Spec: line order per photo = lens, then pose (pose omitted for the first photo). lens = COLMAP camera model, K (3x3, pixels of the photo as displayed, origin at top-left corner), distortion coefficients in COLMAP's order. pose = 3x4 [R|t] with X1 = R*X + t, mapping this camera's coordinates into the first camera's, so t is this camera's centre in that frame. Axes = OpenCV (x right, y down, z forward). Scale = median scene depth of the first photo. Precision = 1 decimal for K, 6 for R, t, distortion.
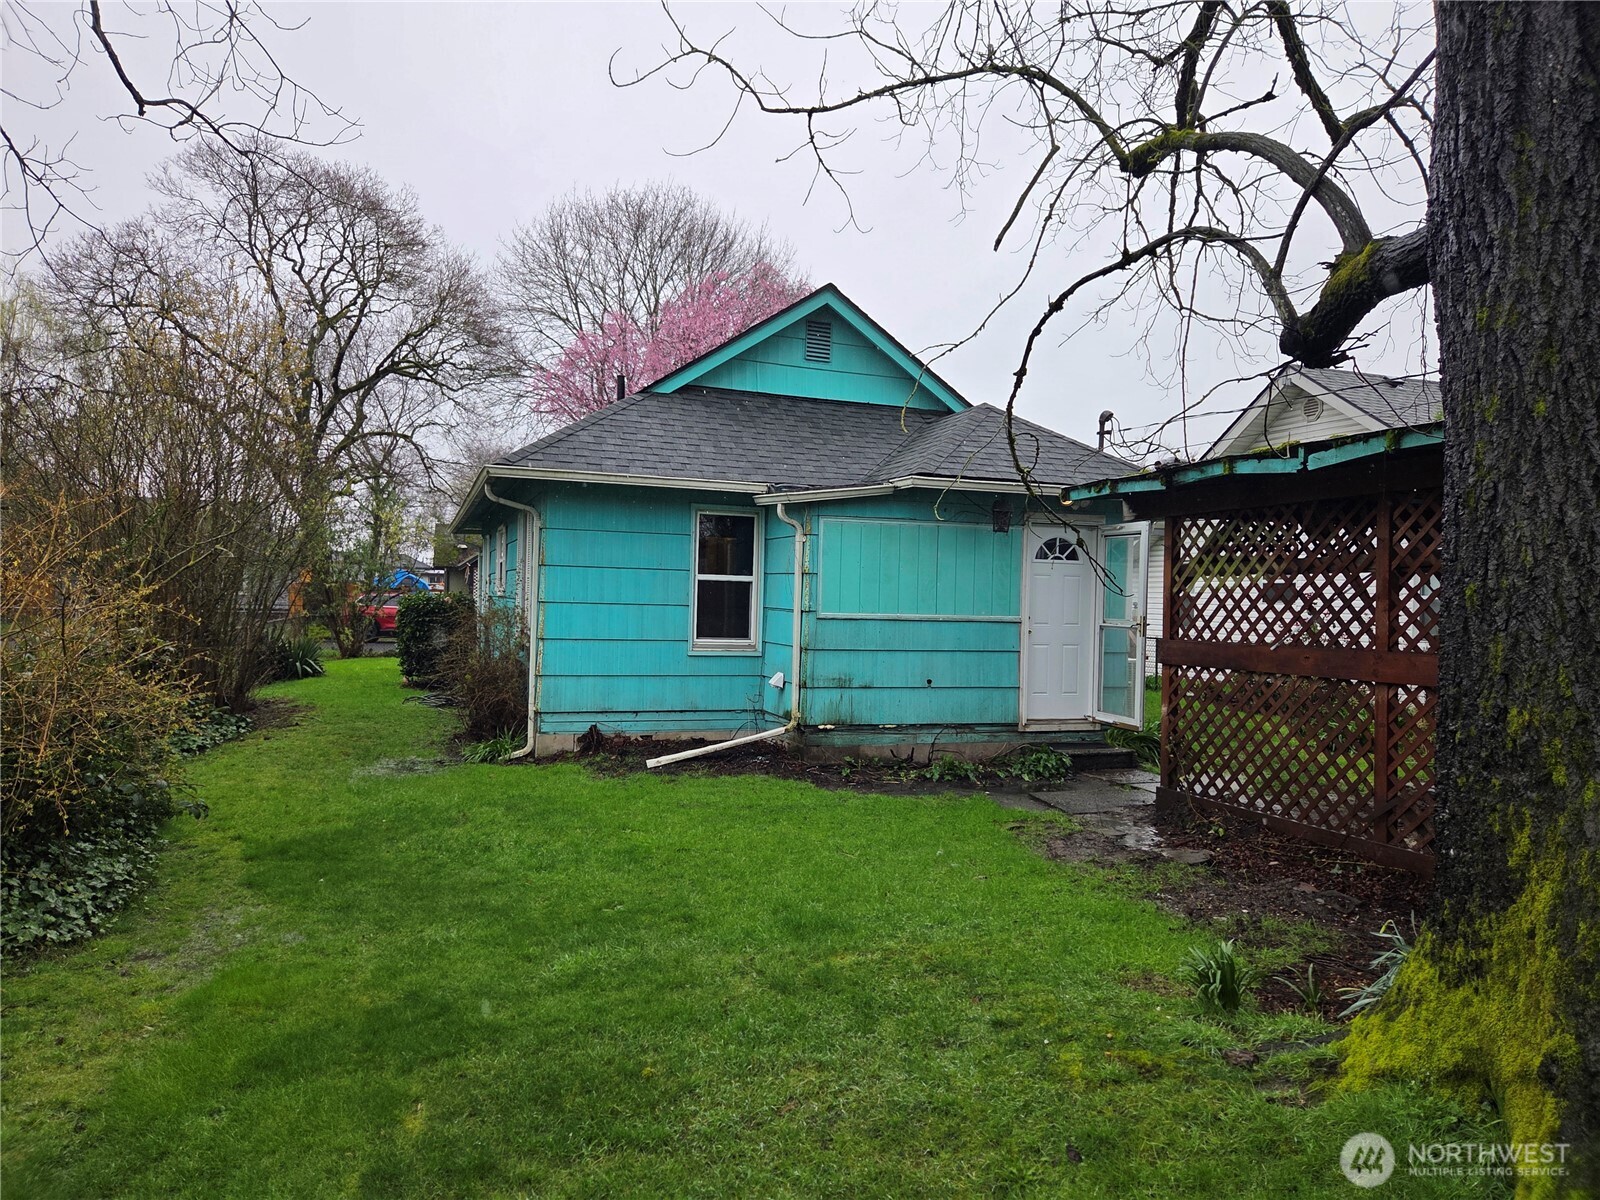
lens RADIAL K [[1080.2, 0, 791.1], [0, 1080.2, 595.5], [0, 0, 1]] dist [0.073416, -0.049807]
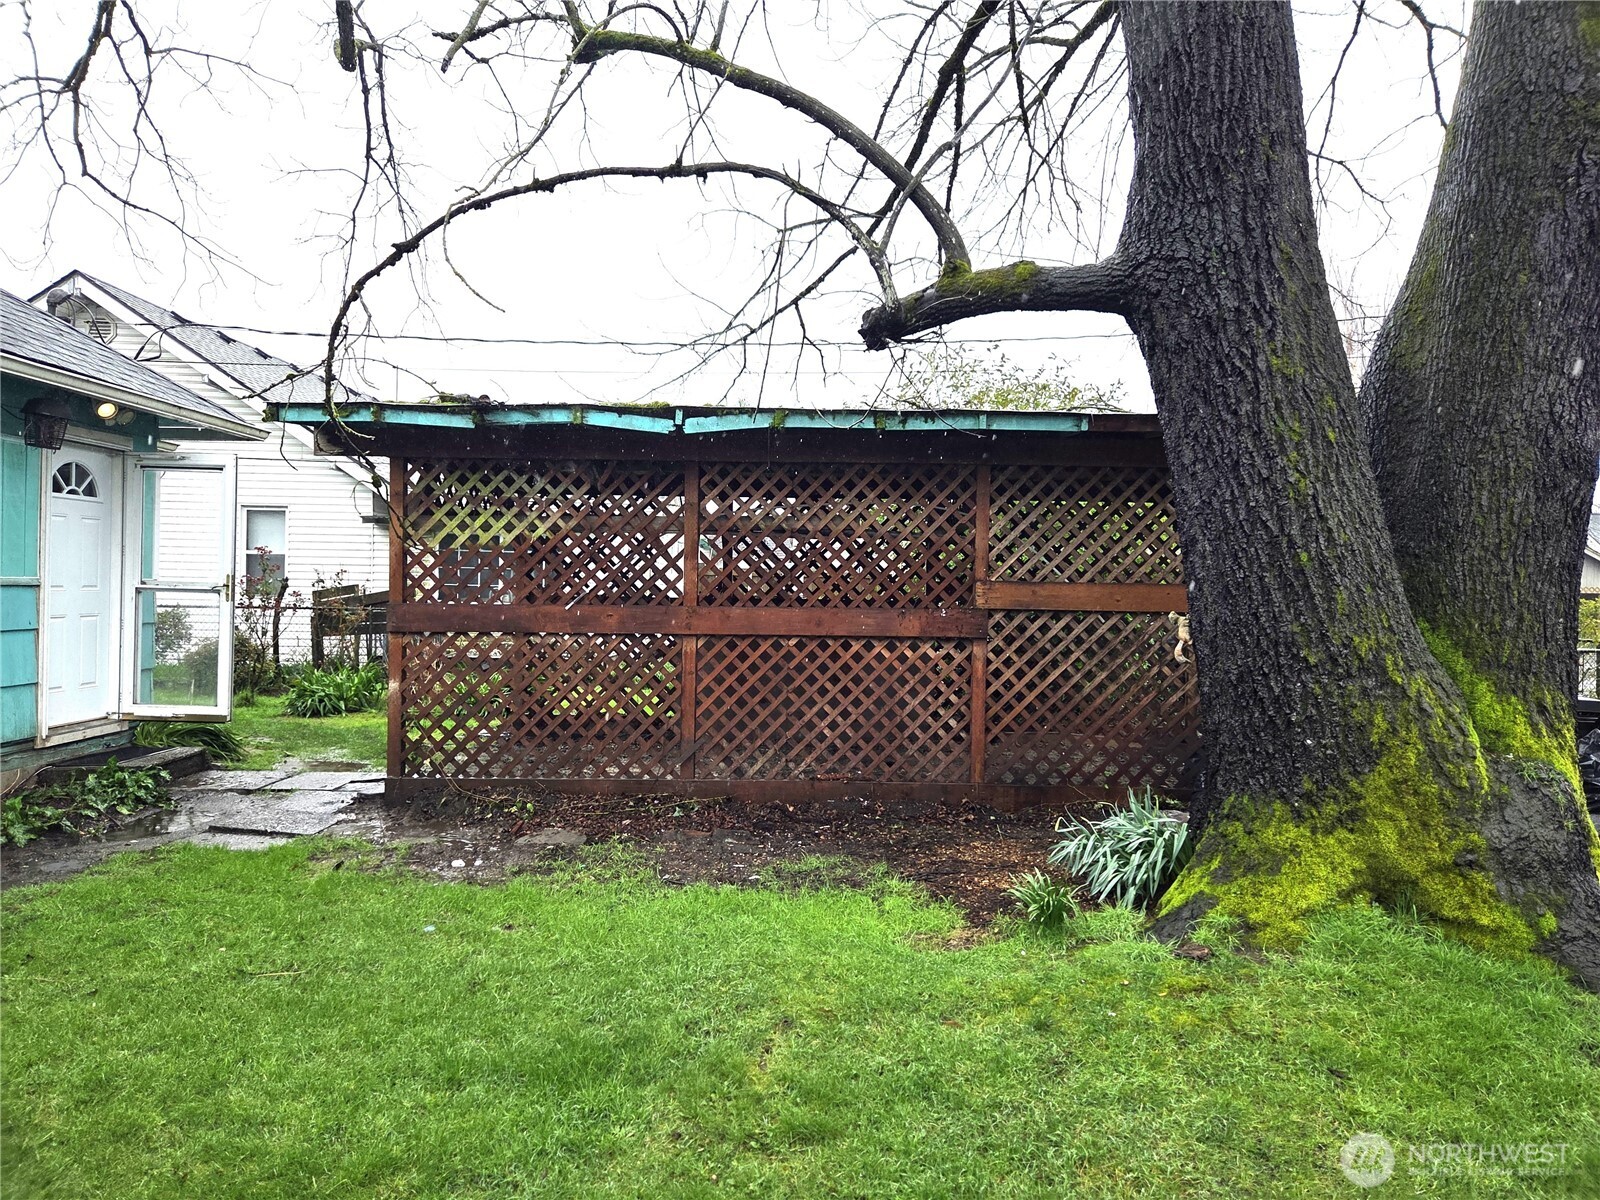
lens RADIAL K [[1080.2, 0, 795.3], [0, 1080.2, 600.3], [0, 0, 1]] dist [0.073416, -0.049807]
pose [[0.330088, -0.029726, 0.943482, -0.433407], [-0.014200, 0.999235, 0.036450, 0.004035], [-0.943844, -0.025429, 0.329413, 0.529881]]
